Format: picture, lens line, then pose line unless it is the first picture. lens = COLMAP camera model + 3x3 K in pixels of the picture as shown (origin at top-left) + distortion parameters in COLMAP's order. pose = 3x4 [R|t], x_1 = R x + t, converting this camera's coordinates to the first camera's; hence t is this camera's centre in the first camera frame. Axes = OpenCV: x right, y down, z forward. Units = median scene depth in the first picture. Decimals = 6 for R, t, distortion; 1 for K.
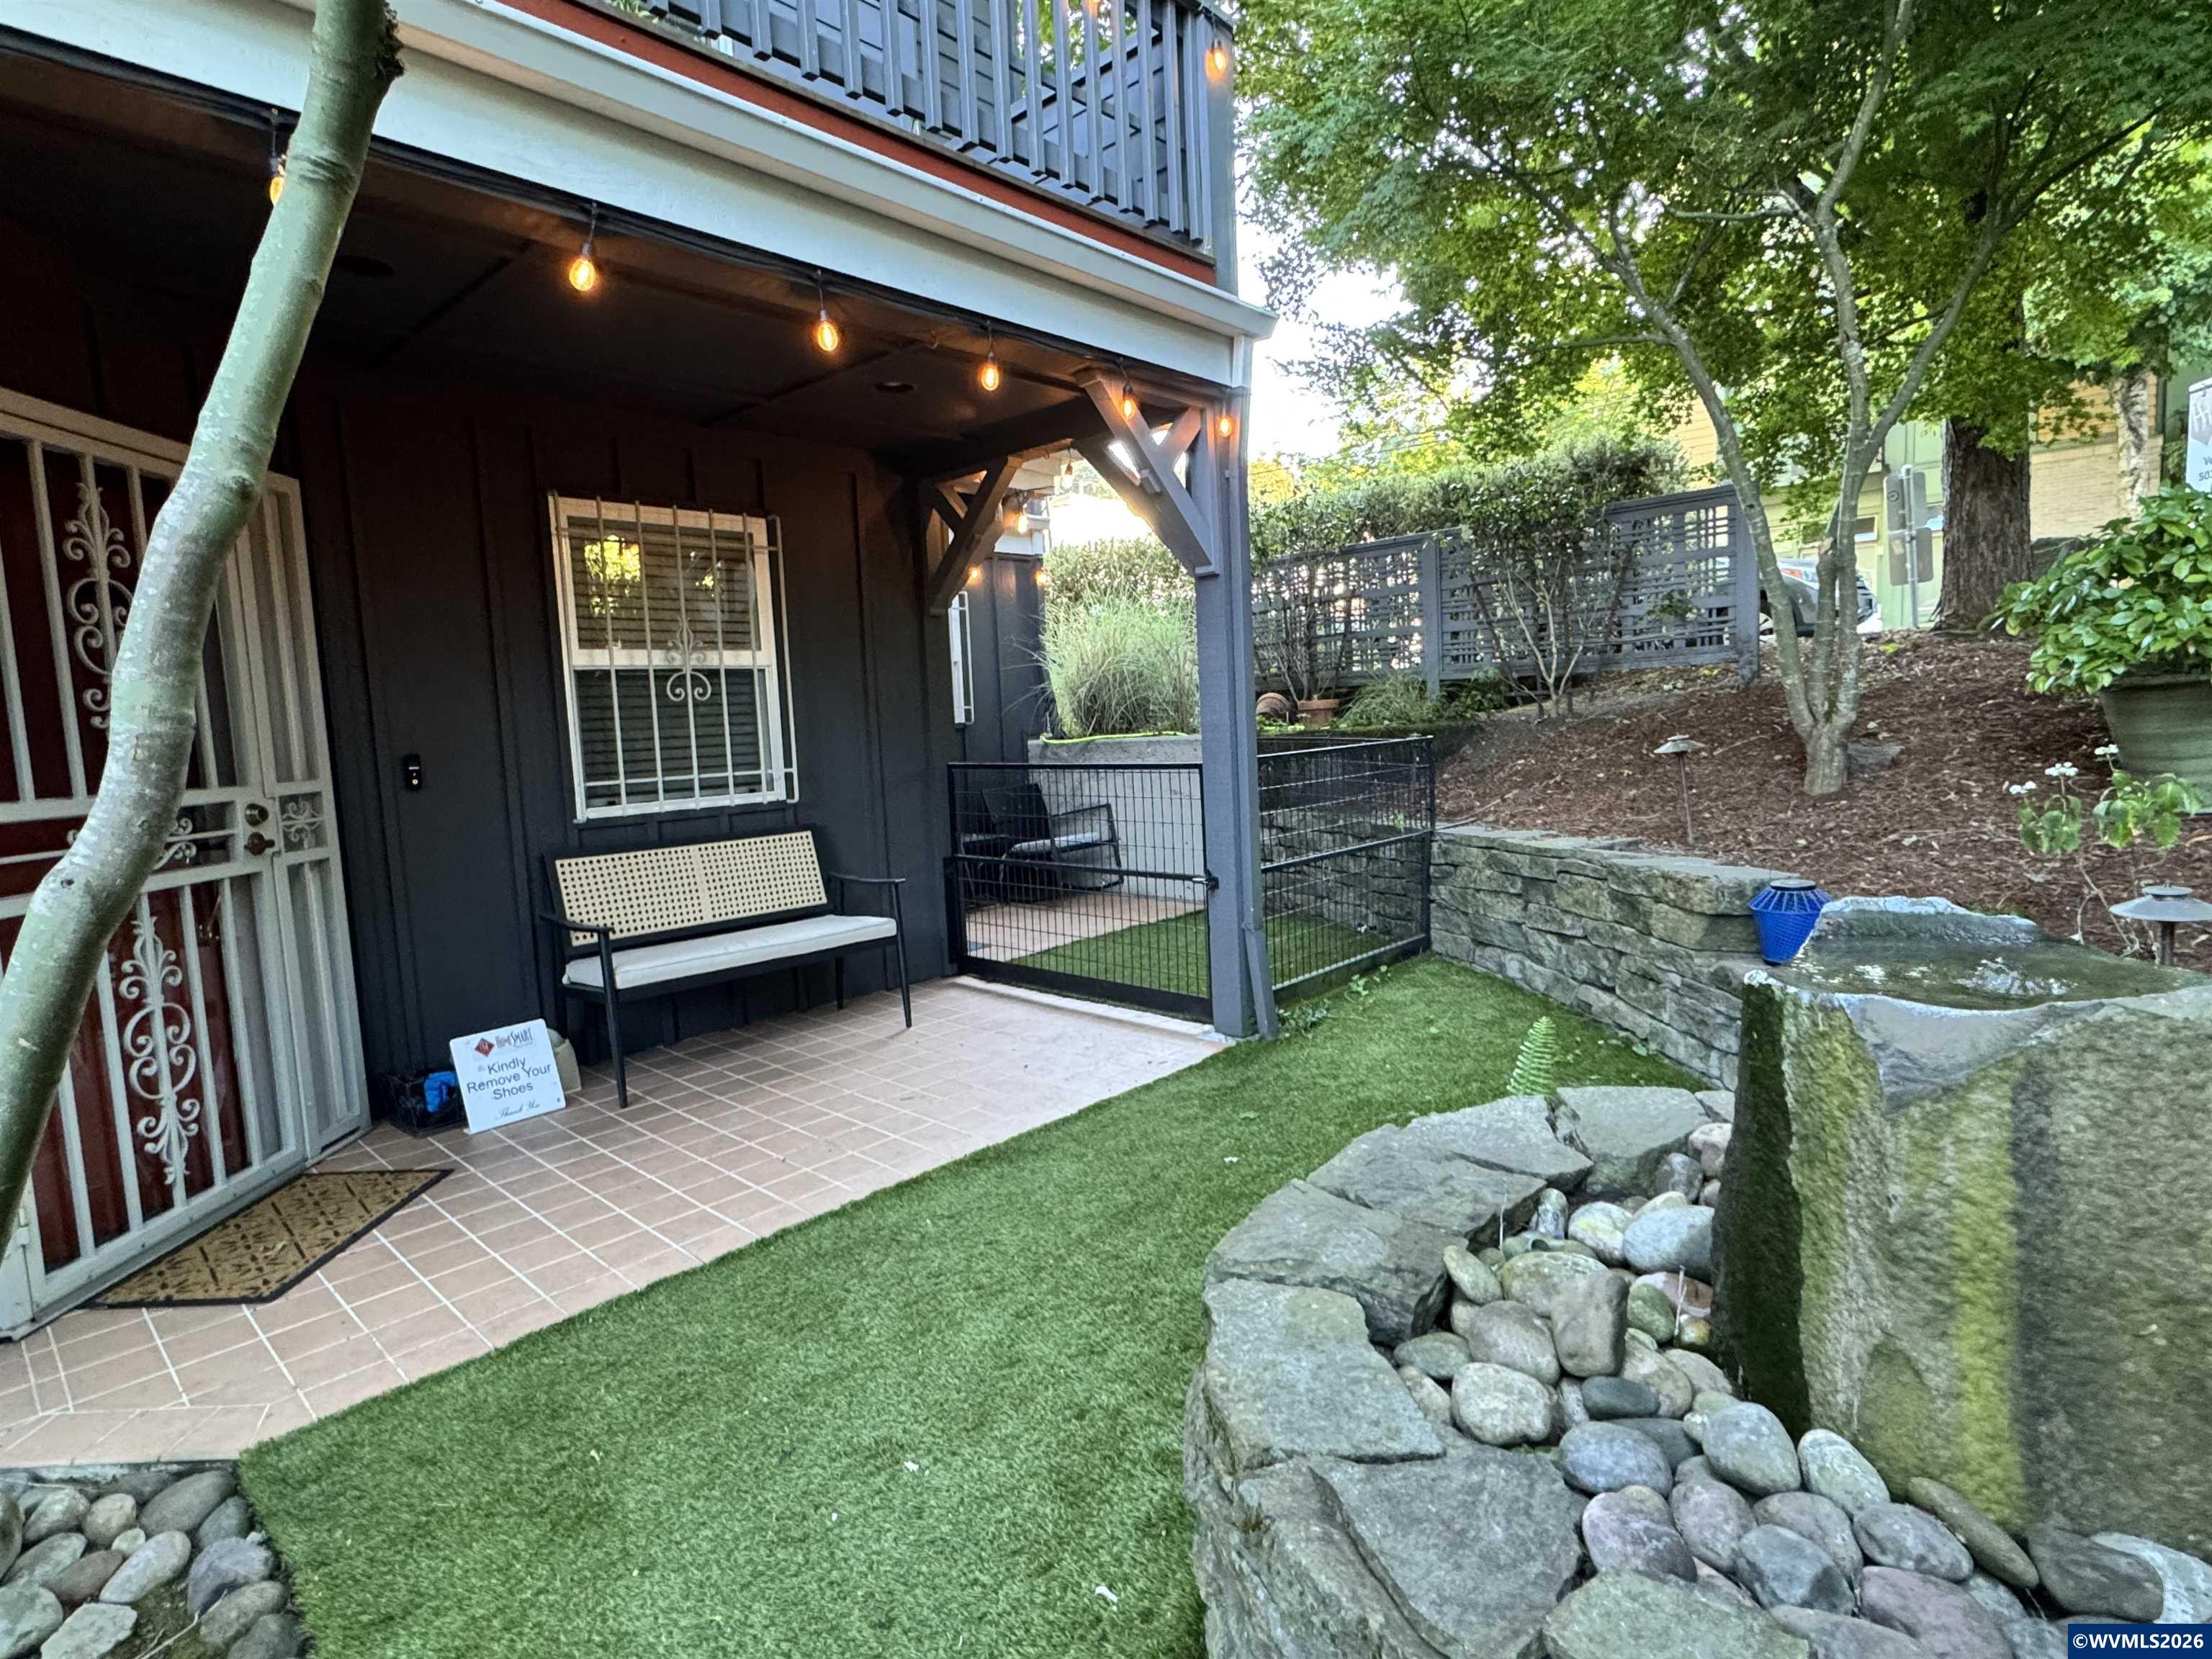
lens RADIAL K [[1131.0, 0, 1118.8], [0, 1131.0, 821.8], [0, 0, 1]] dist [-0.002606, 0.000239]
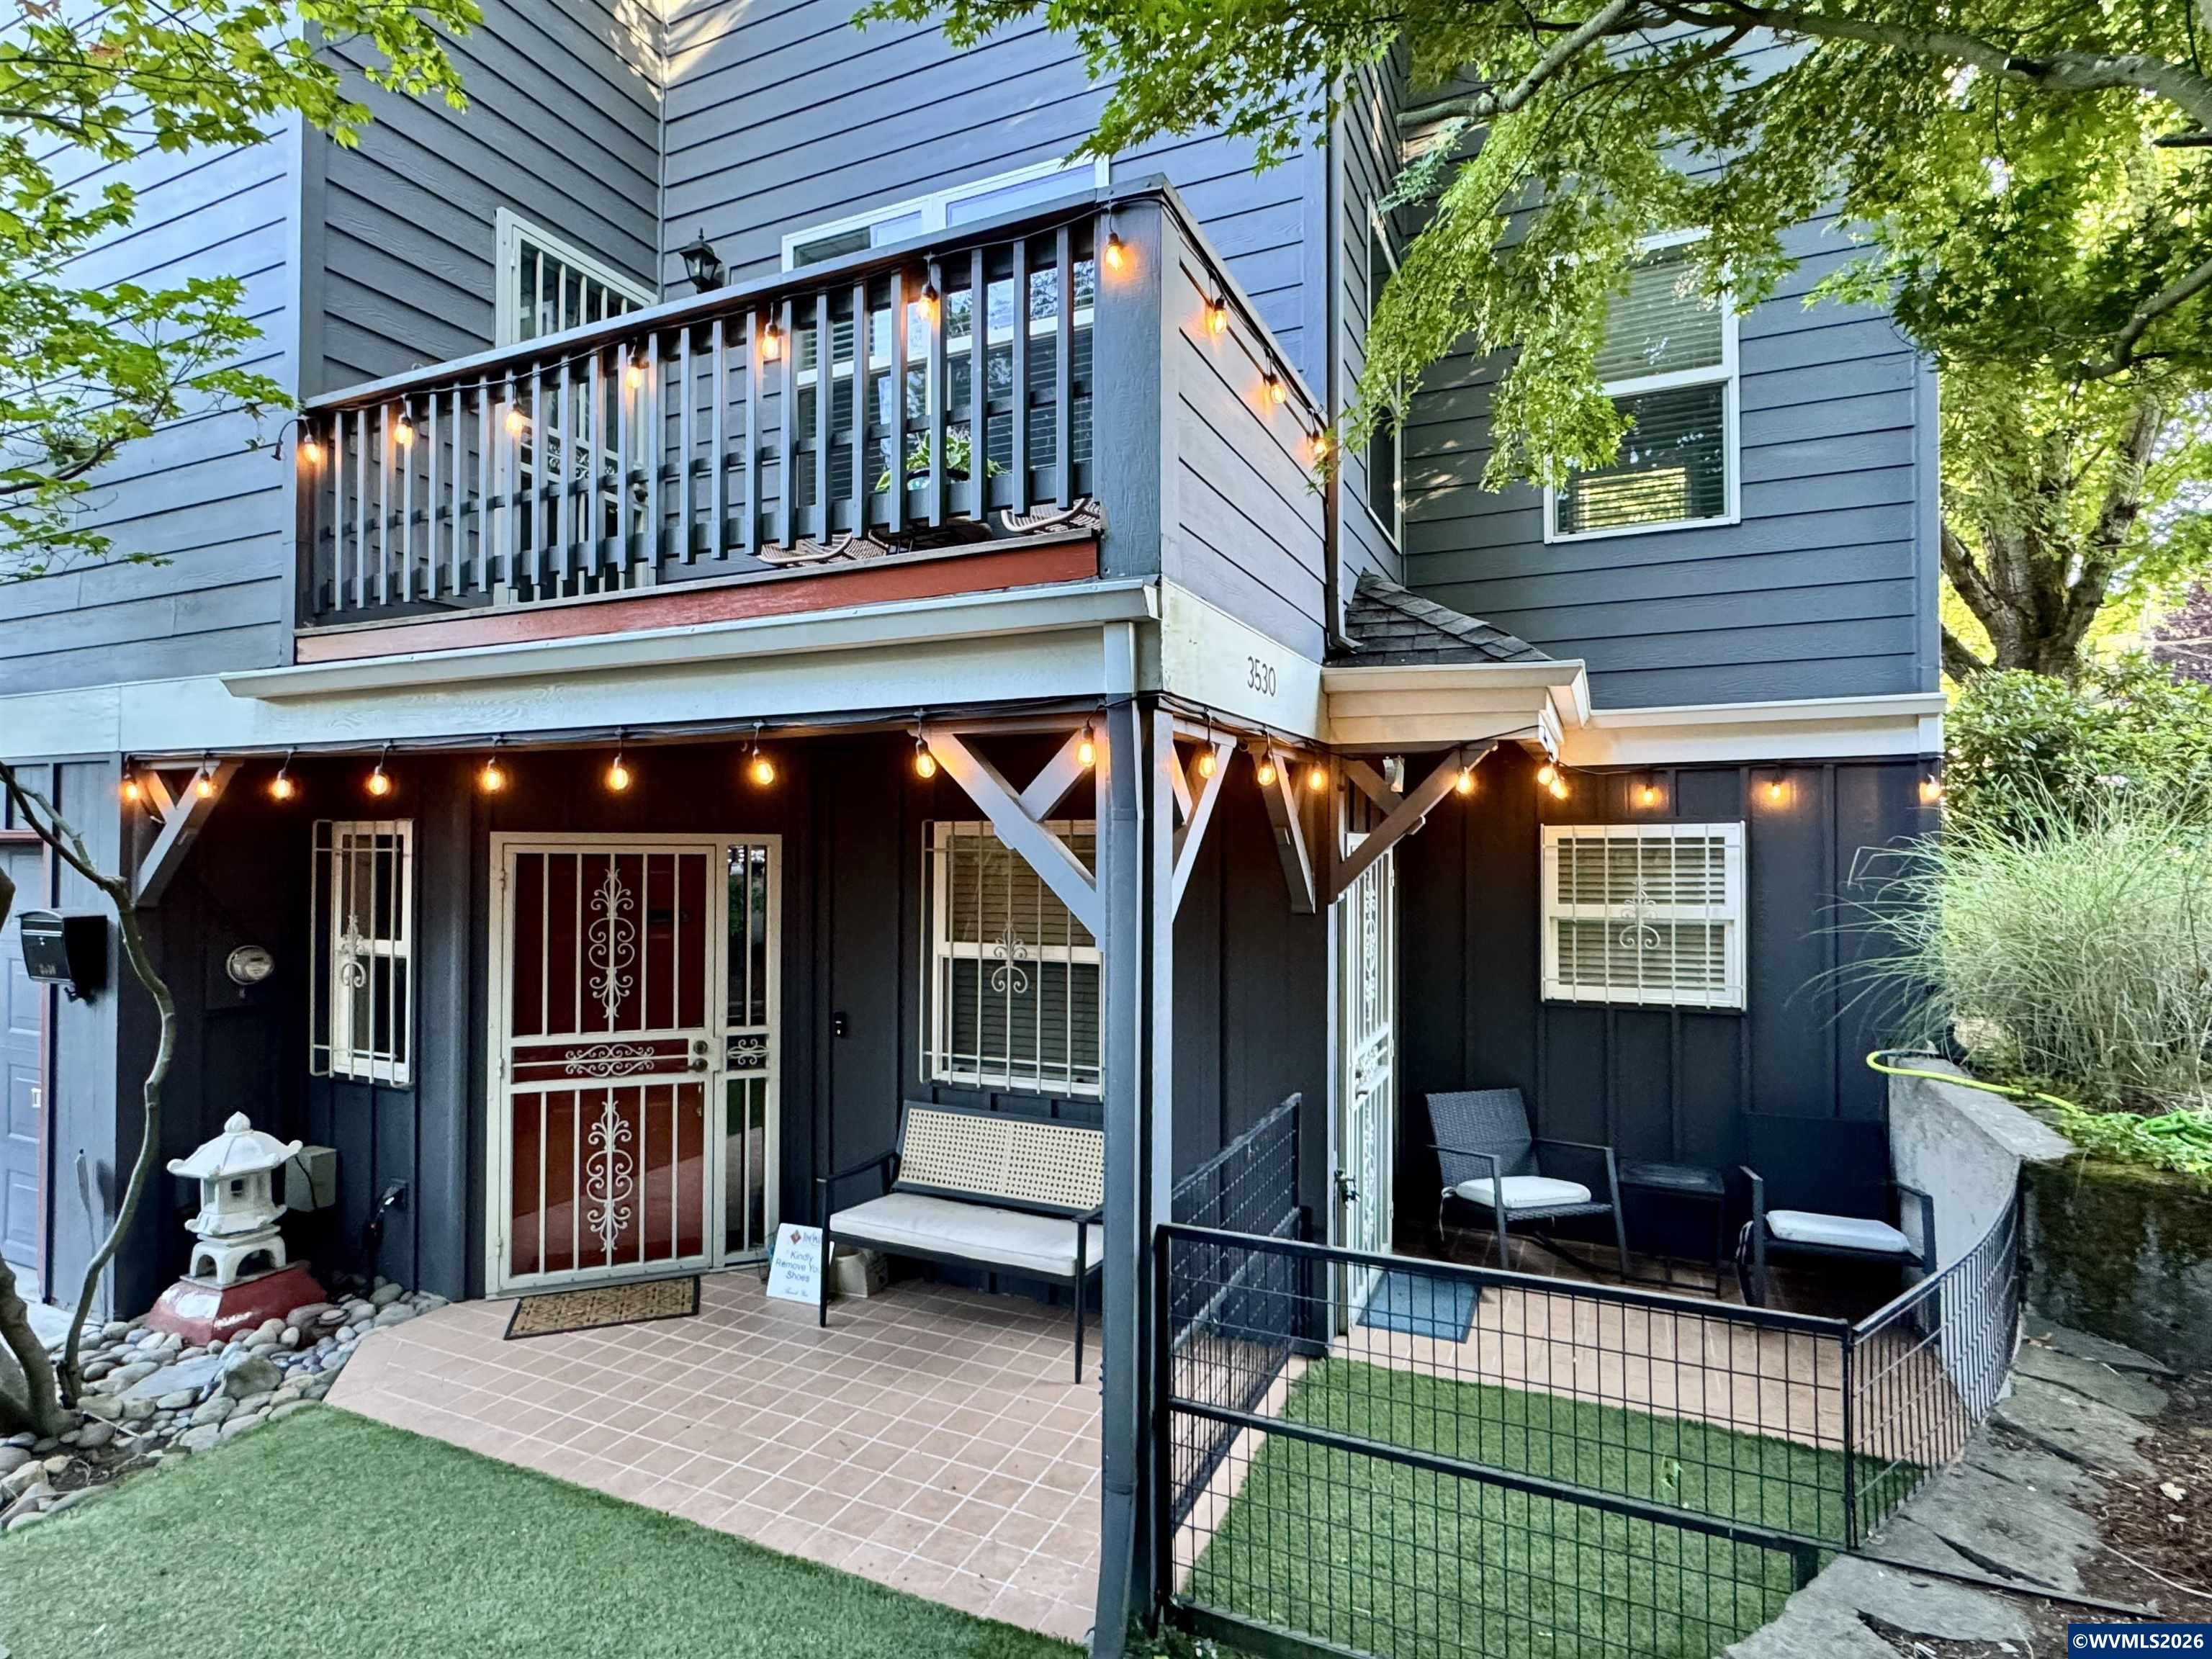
lens RADIAL K [[1131.0, 0, 1114.6], [0, 1131.0, 842.2], [0, 0, 1]] dist [-0.002606, 0.000239]
pose [[0.314904, 0.039199, -0.948314, 0.901341], [-0.105665, 0.994384, 0.006016, -0.349326], [0.943223, 0.098310, 0.317277, 0.939863]]
